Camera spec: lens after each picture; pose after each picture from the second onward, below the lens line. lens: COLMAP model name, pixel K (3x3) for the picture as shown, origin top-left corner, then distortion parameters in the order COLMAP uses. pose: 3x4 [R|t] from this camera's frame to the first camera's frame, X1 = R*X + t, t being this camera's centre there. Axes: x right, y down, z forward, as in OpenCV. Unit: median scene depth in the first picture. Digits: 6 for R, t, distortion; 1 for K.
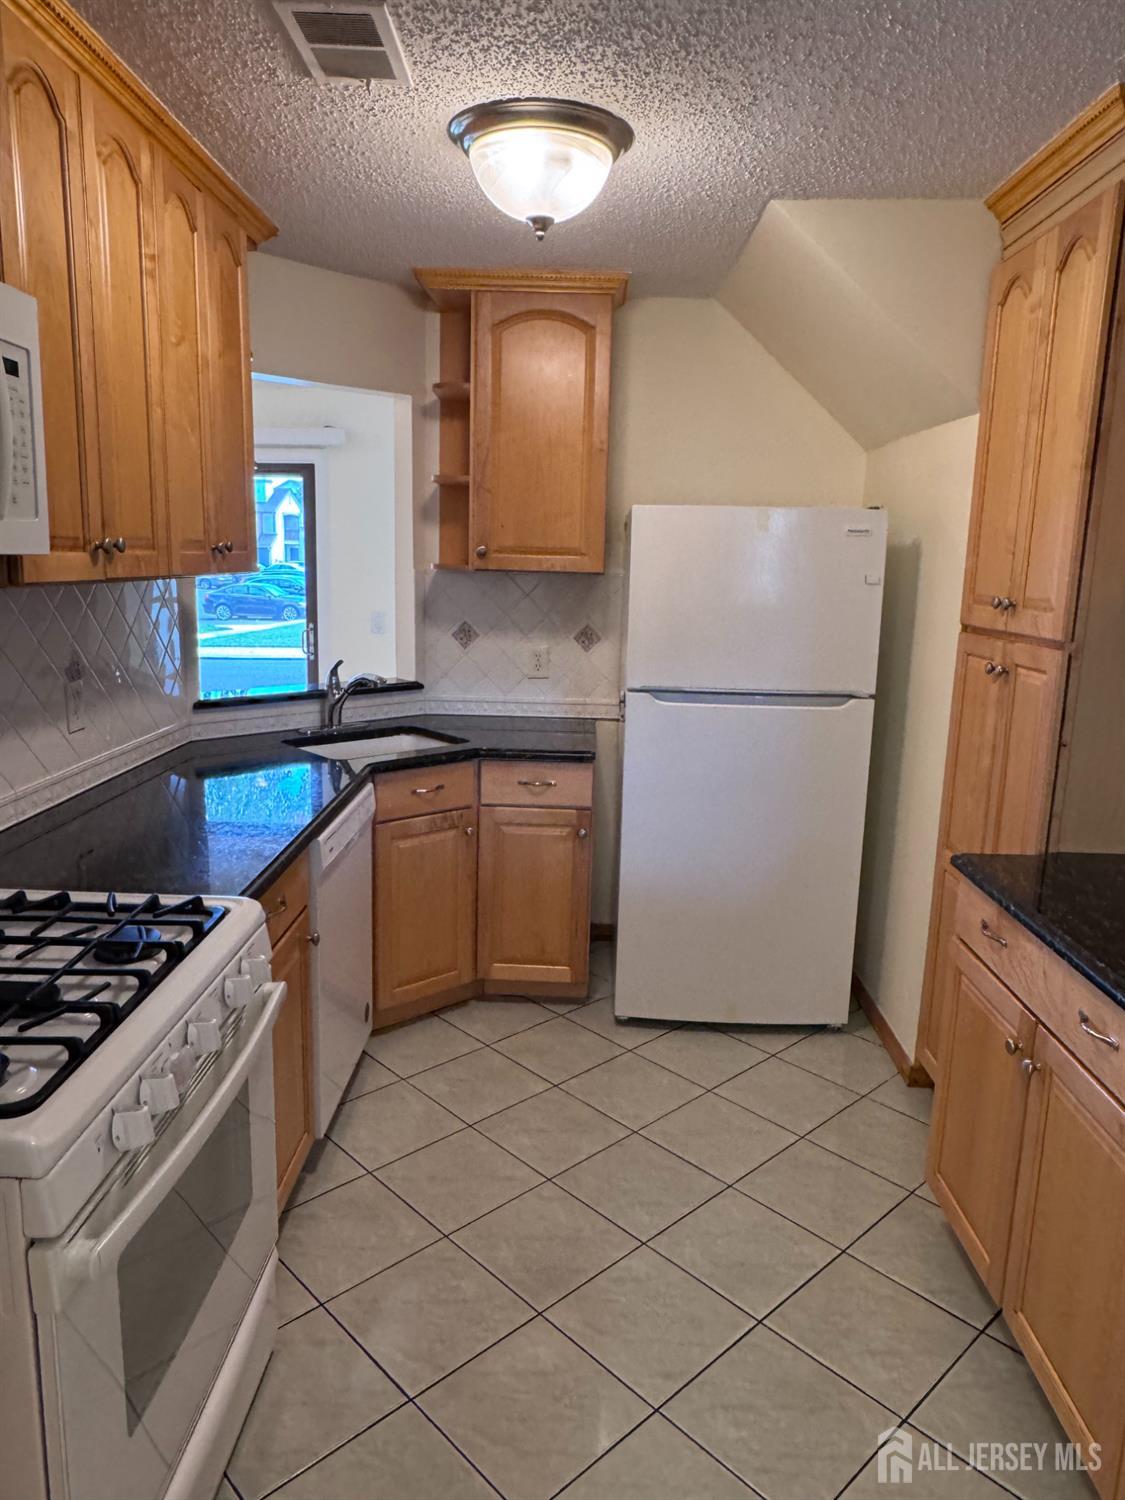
lens RADIAL K [[999.4, 0, 559.6], [0, 999.4, 746.3], [0, 0, 1]] dist [-0.002851, 0.005906]
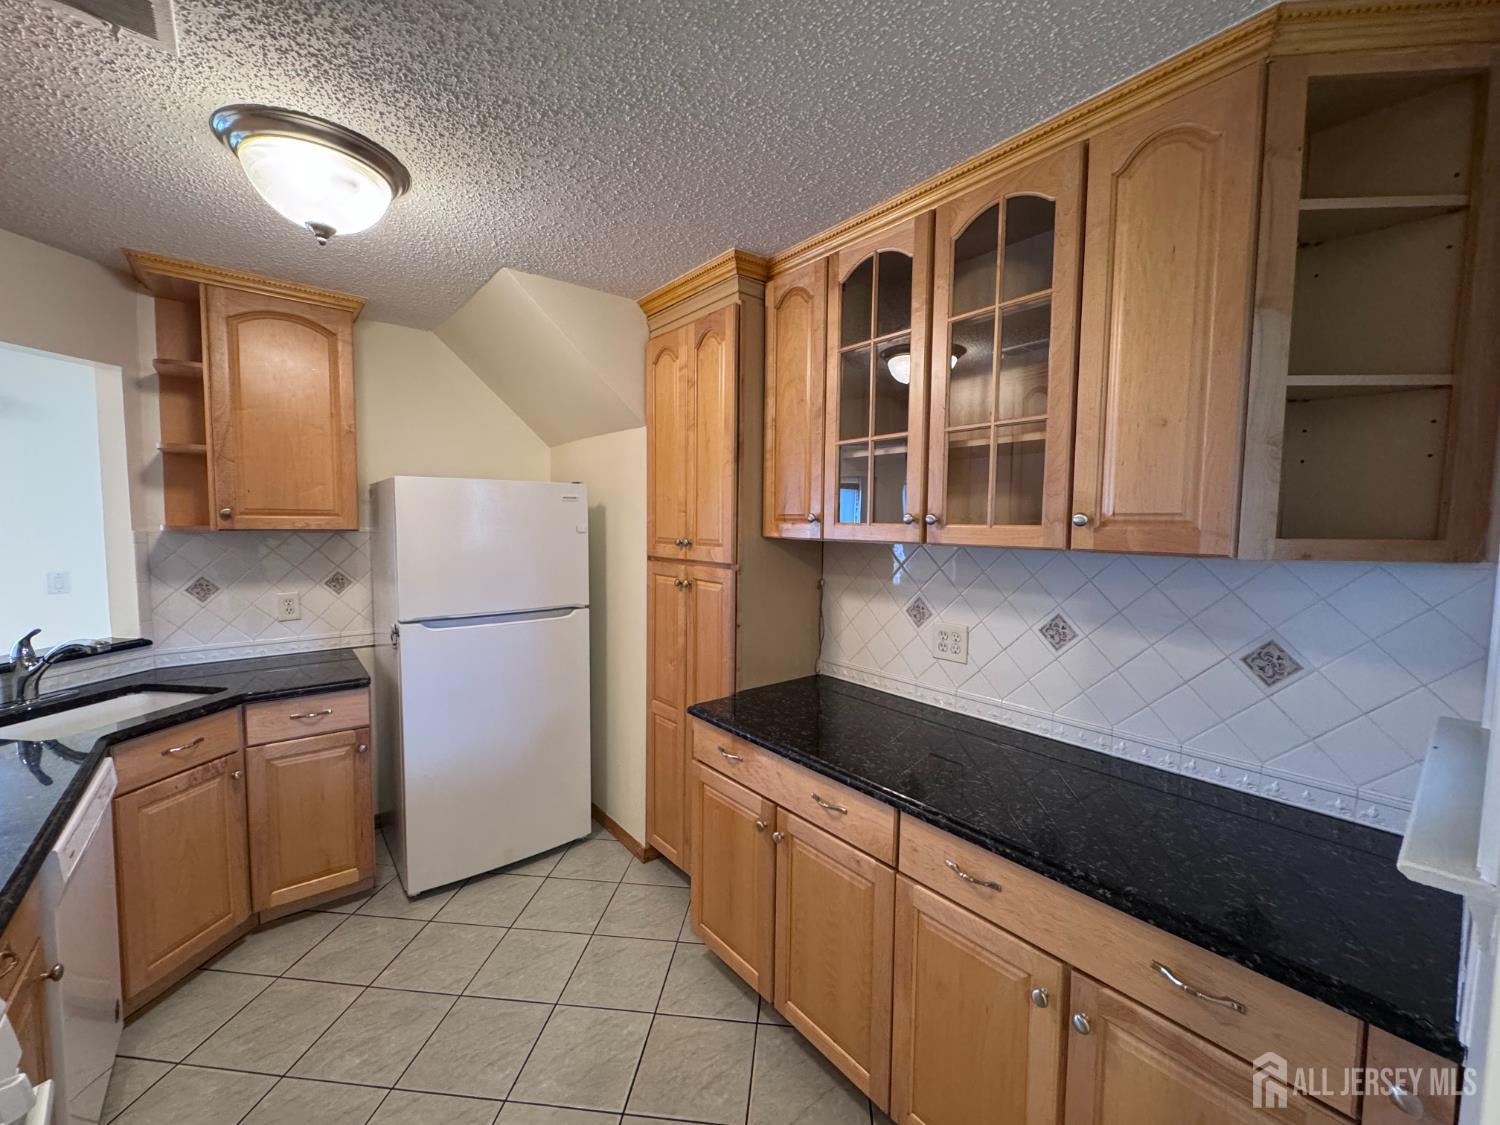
lens RADIAL K [[596.7, 0, 749.0], [0, 596.7, 560.2], [0, 0, 1]] dist [-0.005322, 0.000428]
pose [[0.752983, -0.060141, 0.655286, -0.087043], [0.130862, 0.989611, -0.059547, -0.033815], [-0.644897, 0.130590, 0.753030, 0.162590]]
